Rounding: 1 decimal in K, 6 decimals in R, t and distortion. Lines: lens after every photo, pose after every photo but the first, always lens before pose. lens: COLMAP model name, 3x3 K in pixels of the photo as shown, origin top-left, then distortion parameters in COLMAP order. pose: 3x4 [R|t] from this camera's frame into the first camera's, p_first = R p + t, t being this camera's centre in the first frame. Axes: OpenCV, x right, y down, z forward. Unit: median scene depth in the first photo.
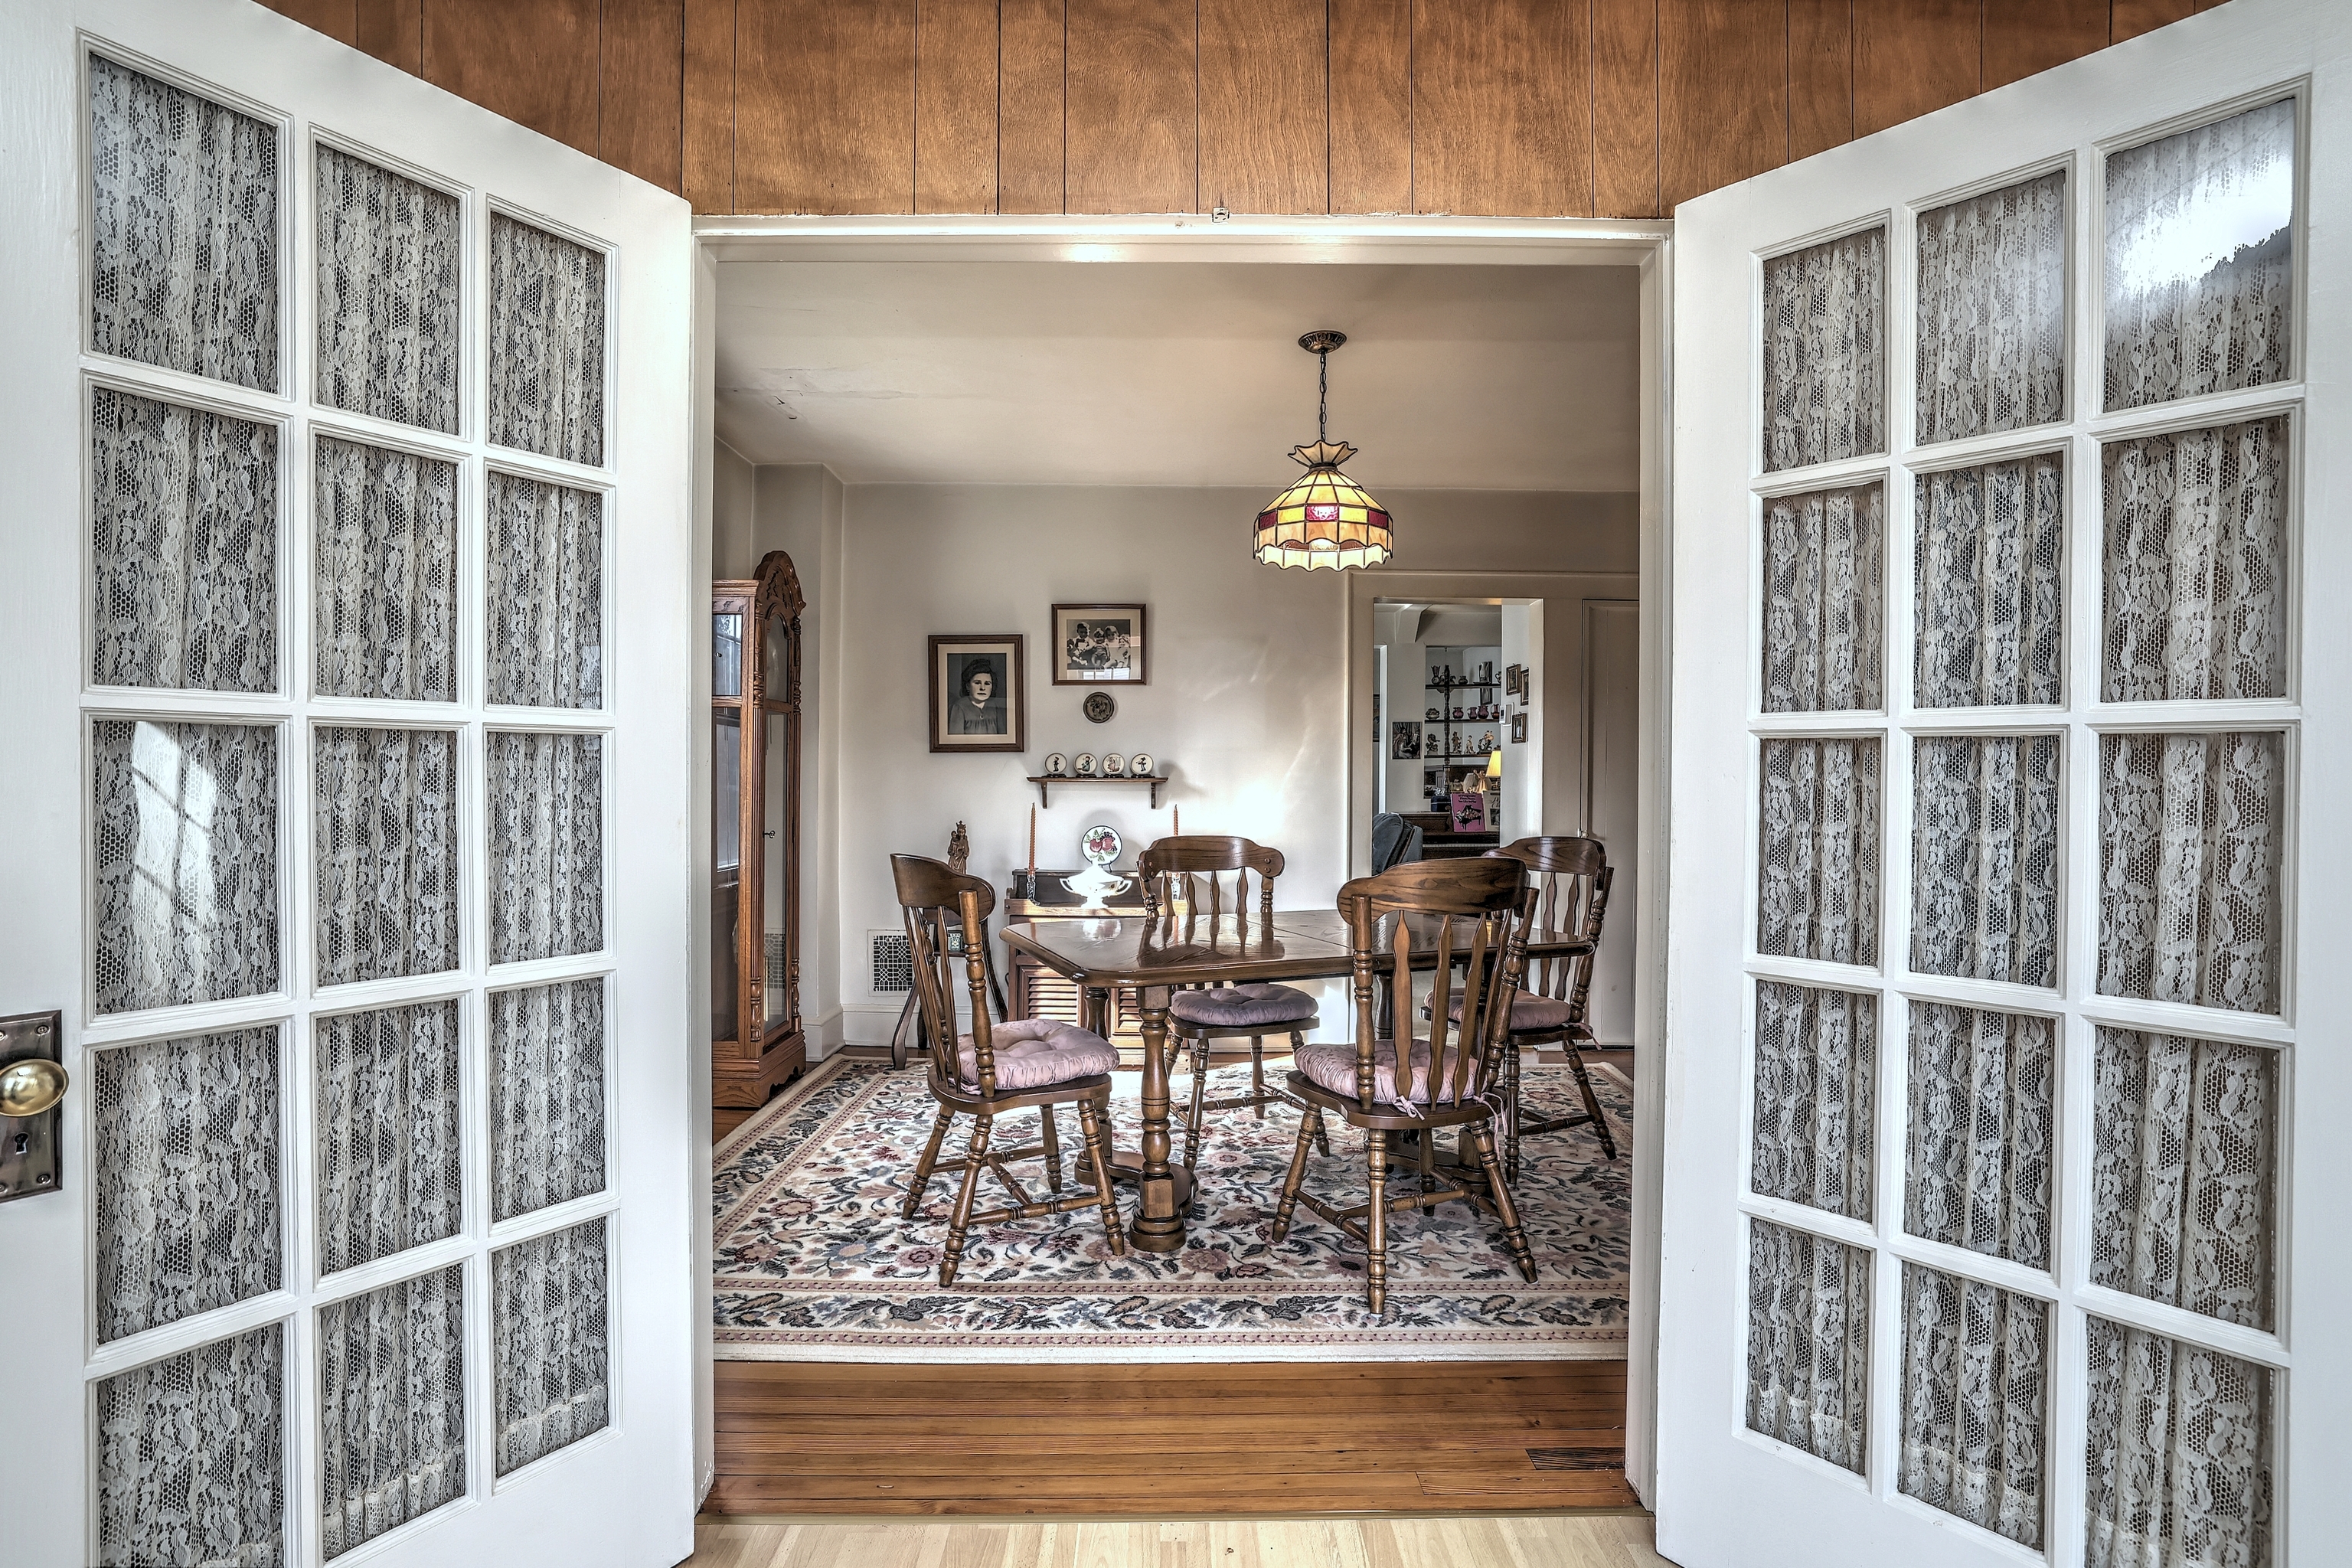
lens RADIAL K [[1090.3, 0, 1141.2], [0, 1090.3, 773.1], [0, 0, 1]] dist [-0.044798, 0.018099]
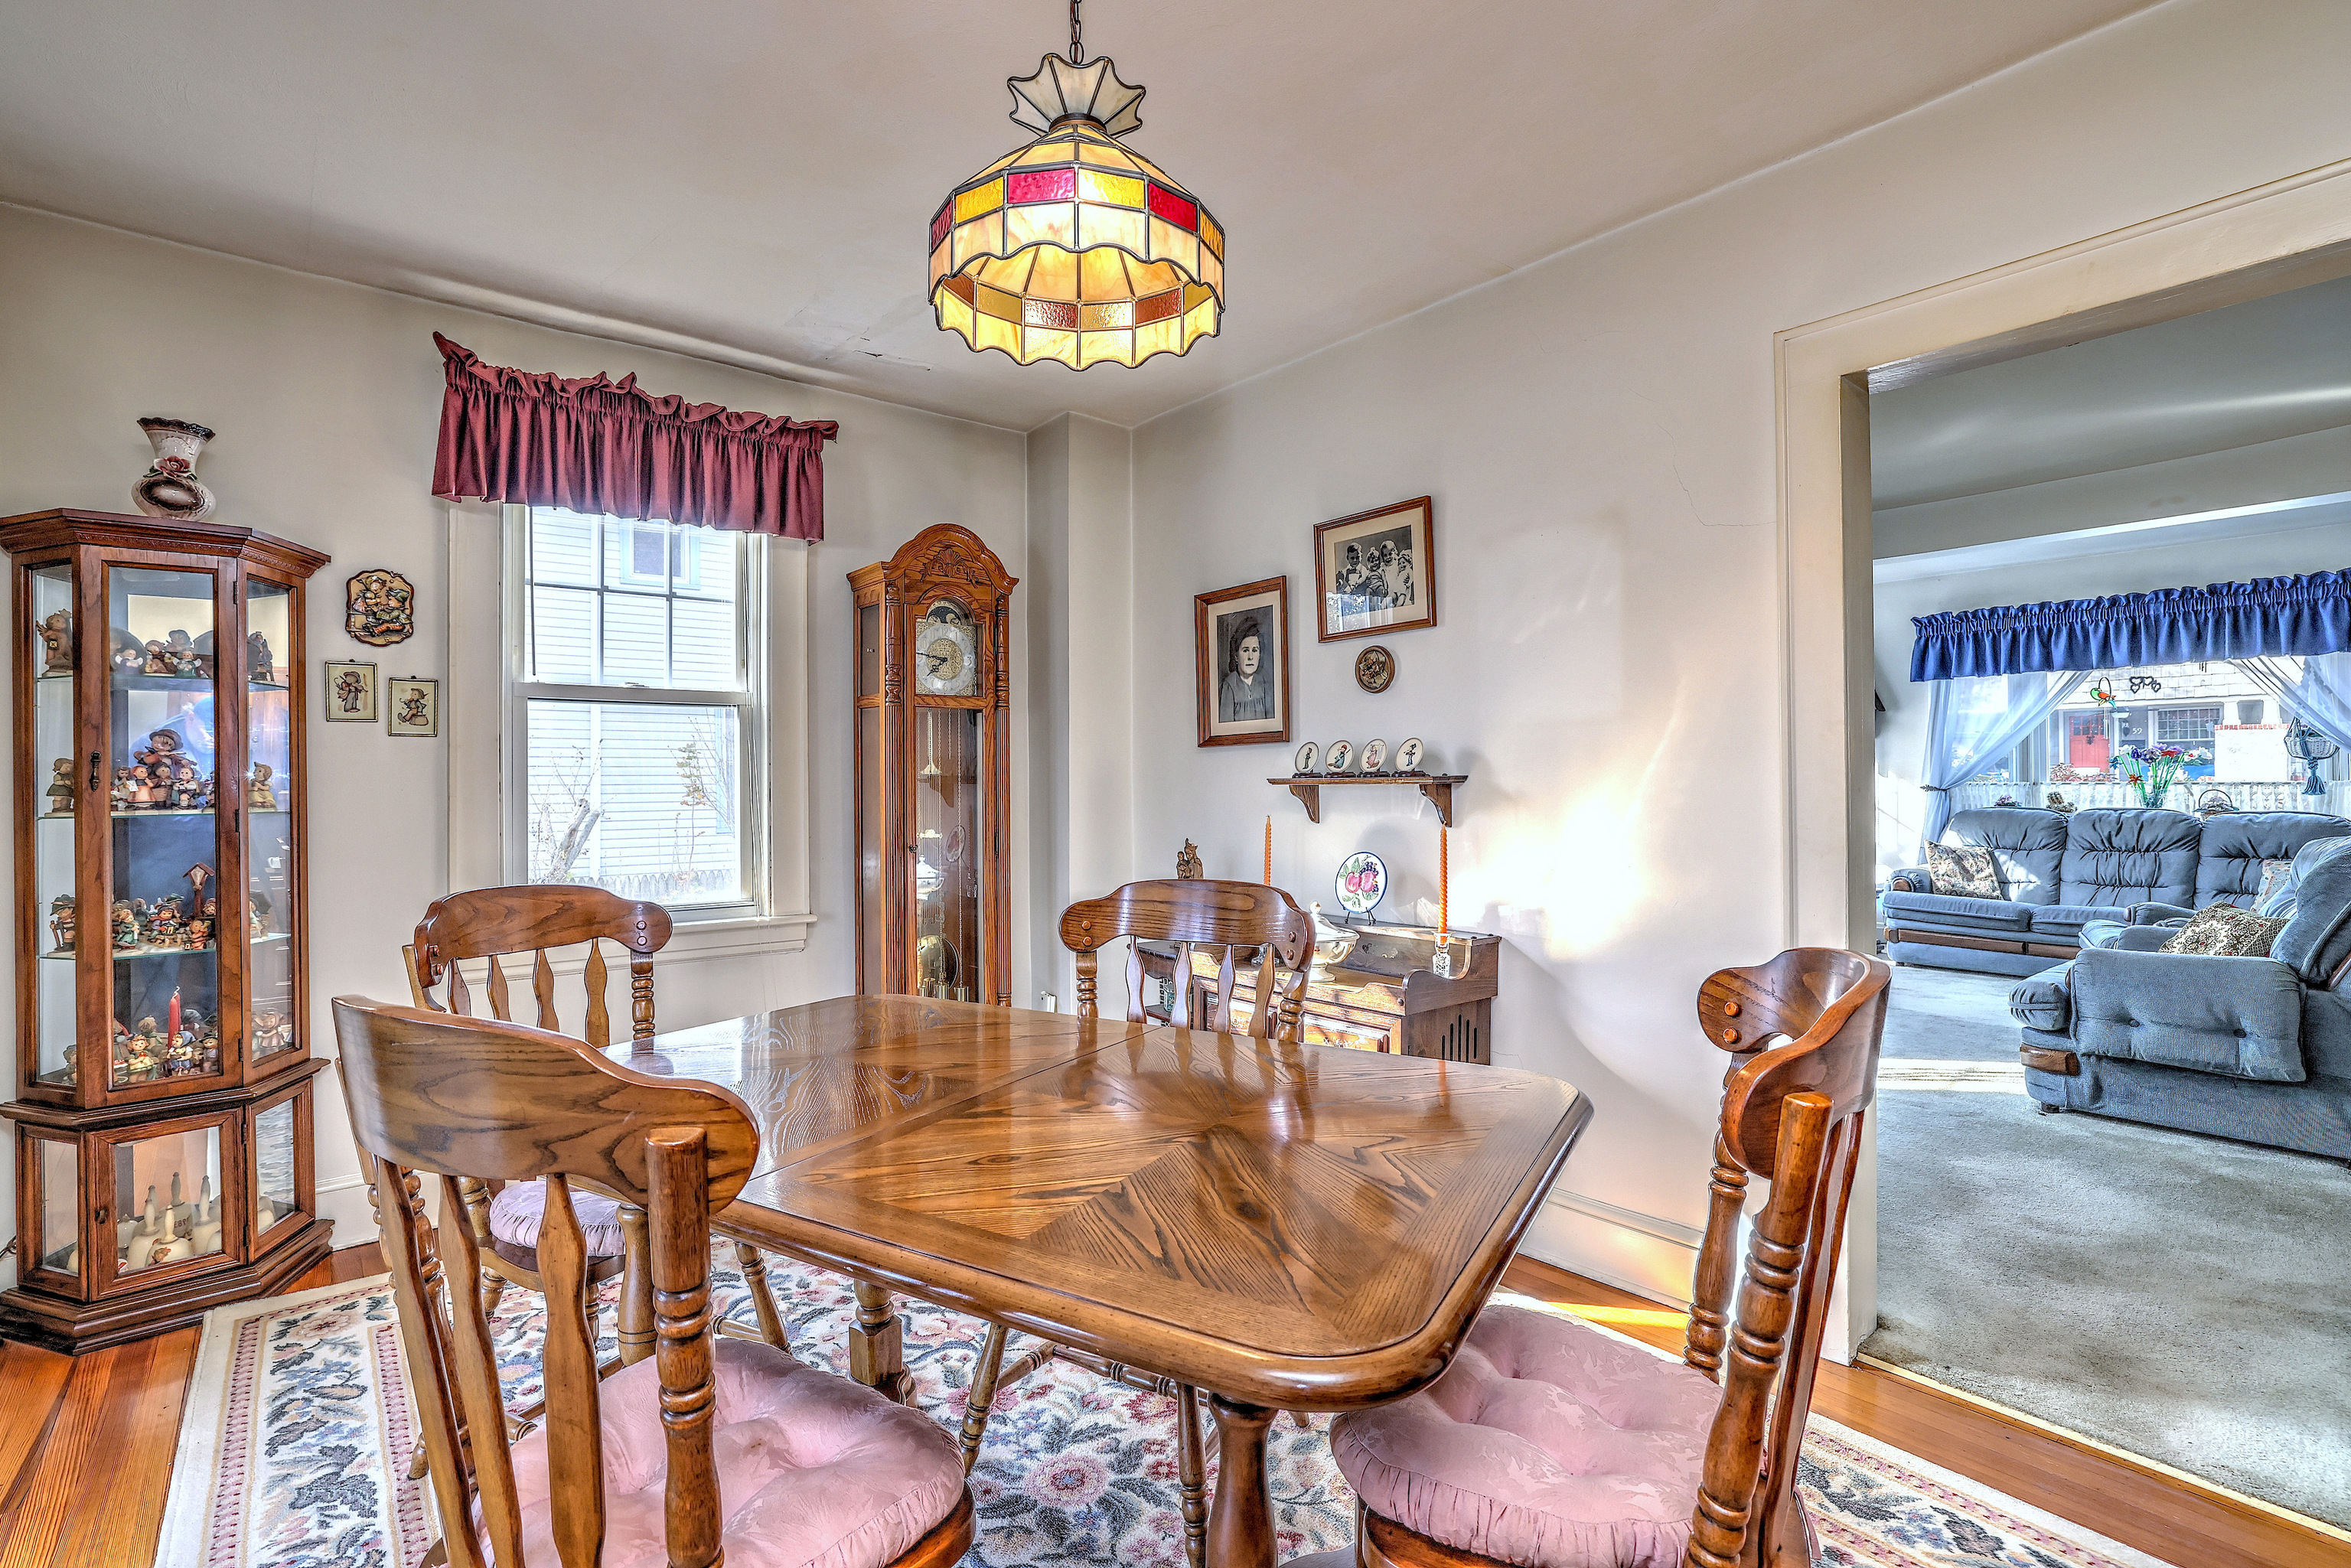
lens RADIAL K [[1089.8, 0, 1140.7], [0, 1089.8, 773.1], [0, 0, 1]] dist [-0.044798, 0.018099]
pose [[0.624042, -0.016657, -0.781213, 0.379410], [0.016712, 0.999829, -0.007968, 0.004626], [0.781212, -0.008084, 0.624214, 0.485223]]
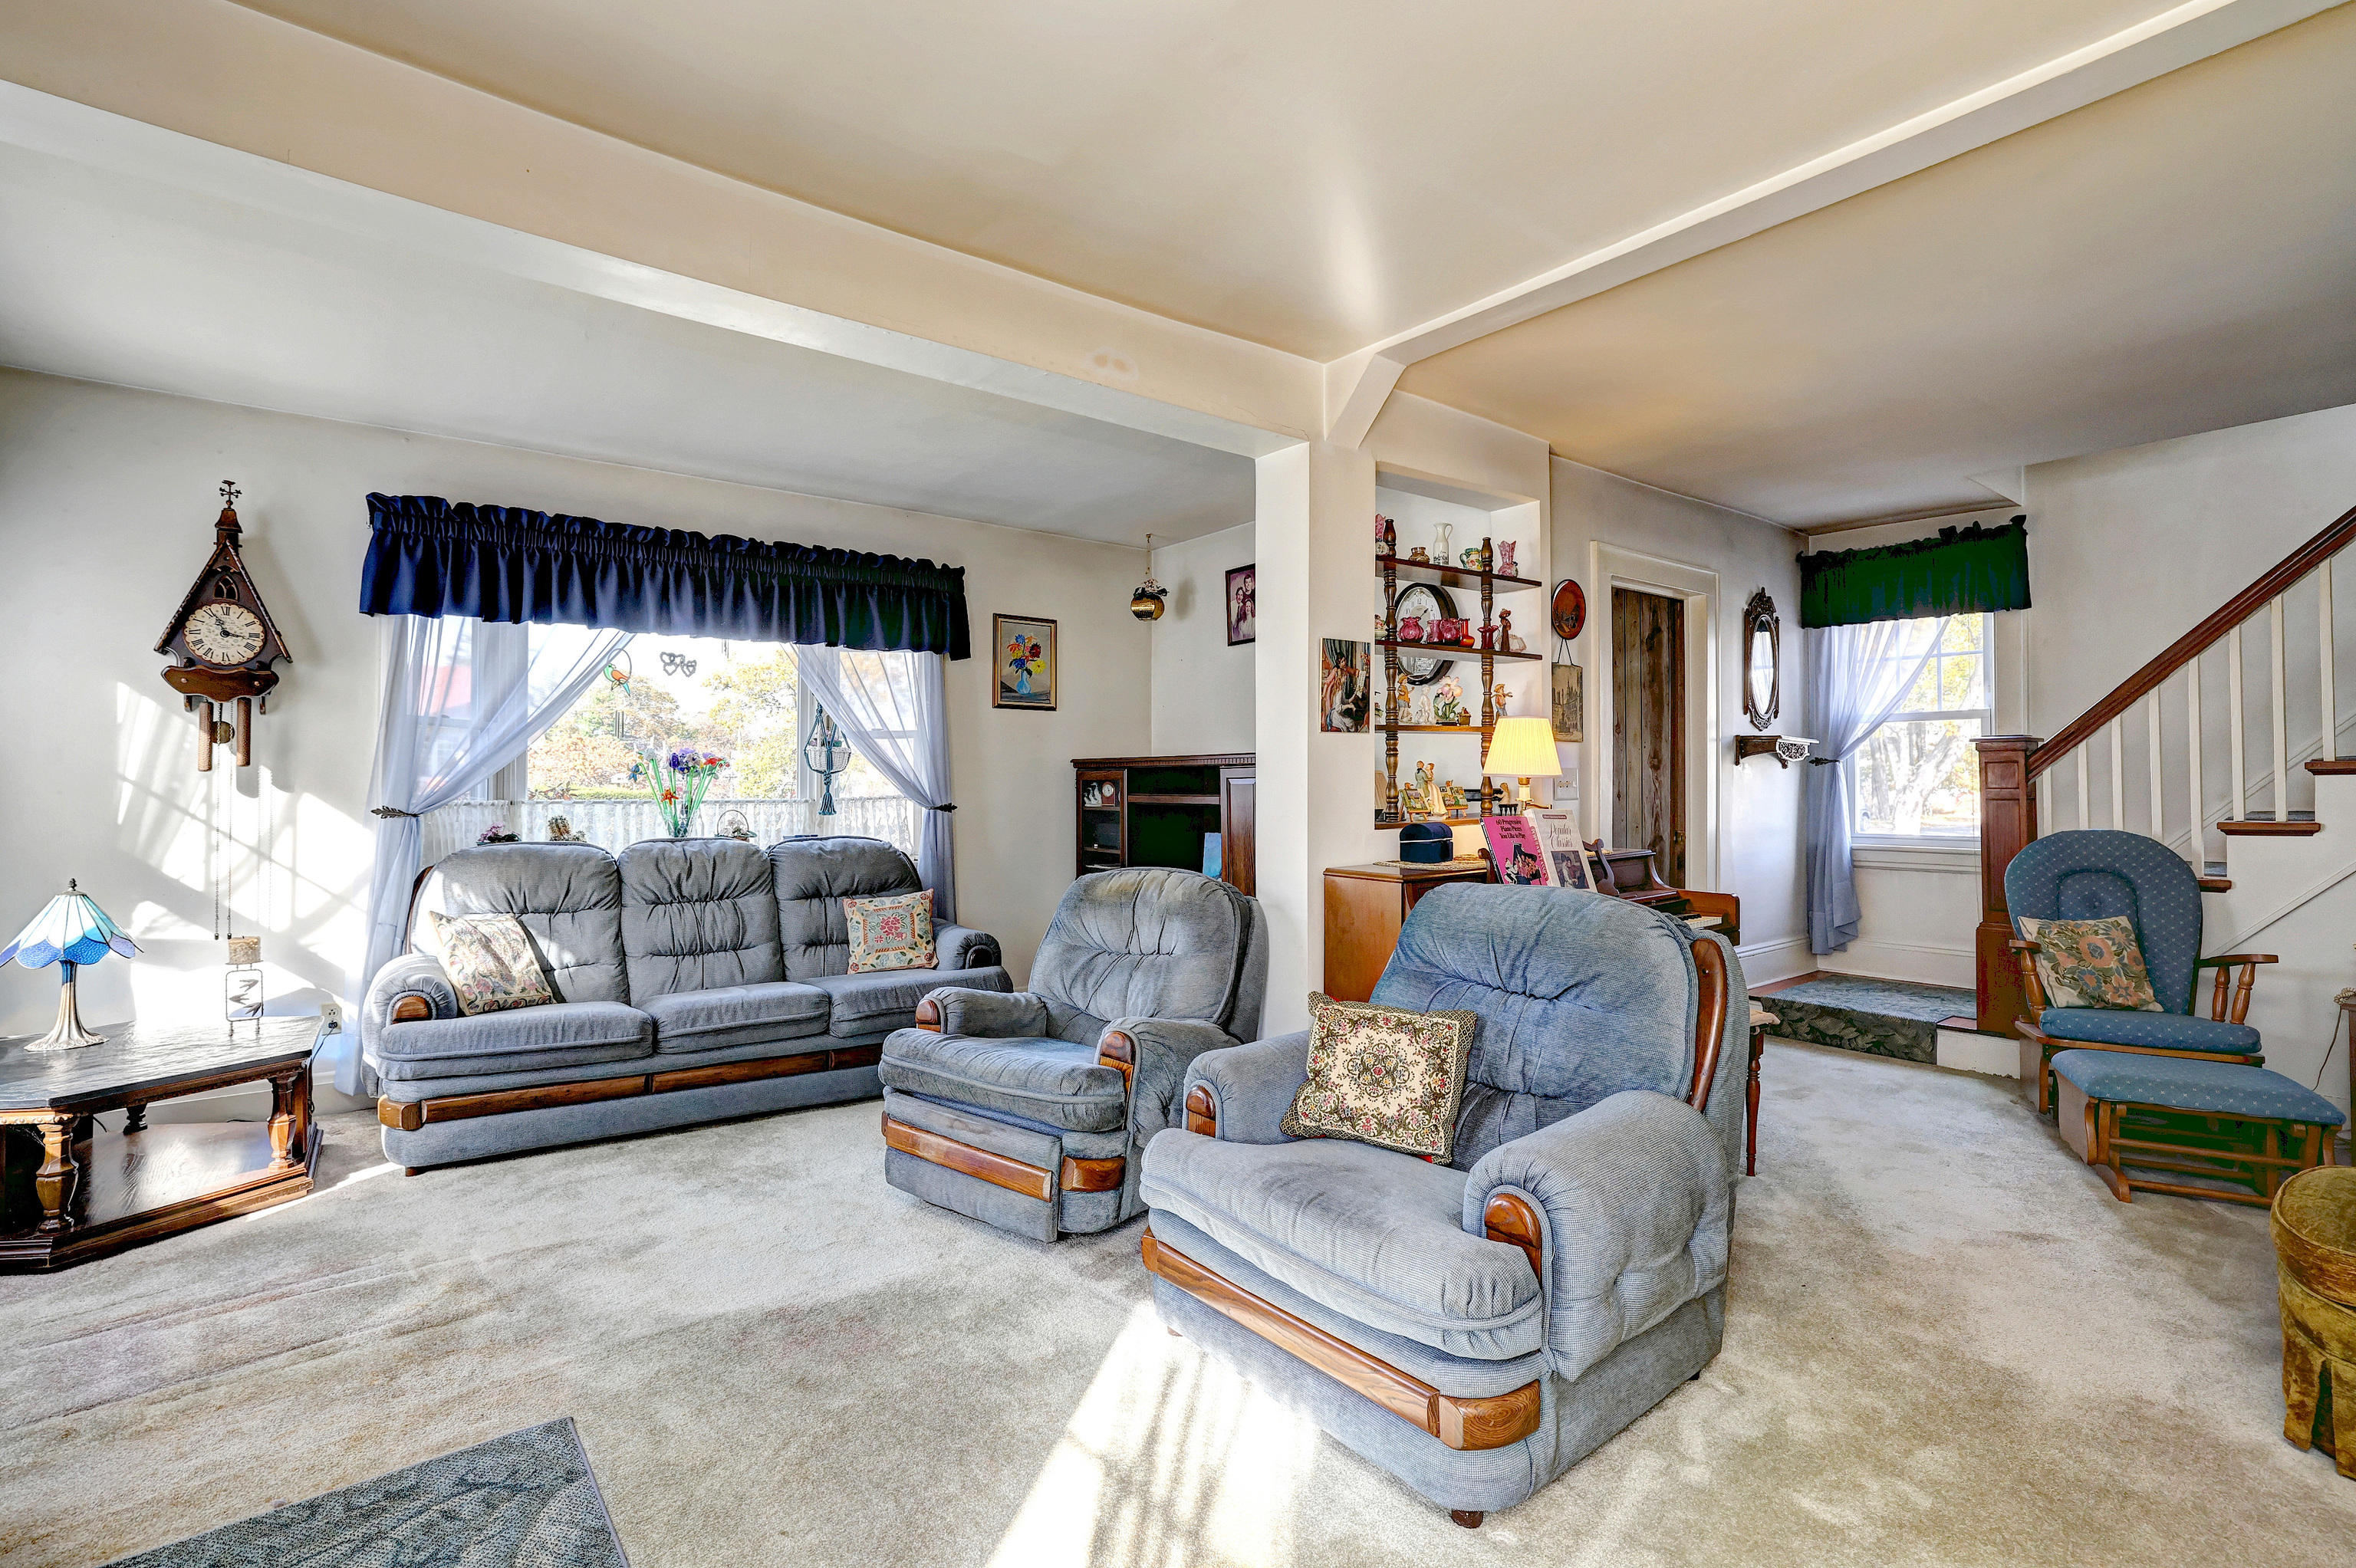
lens RADIAL K [[1092.0, 0, 1143.1], [0, 1092.0, 773.1], [0, 0, 1]] dist [-0.044798, 0.018099]
pose [[0.788851, 0.000848, 0.614584, -0.102195], [0.001230, 0.999995, -0.002958, 0.005095], [-0.614583, 0.003089, 0.788846, 1.214692]]
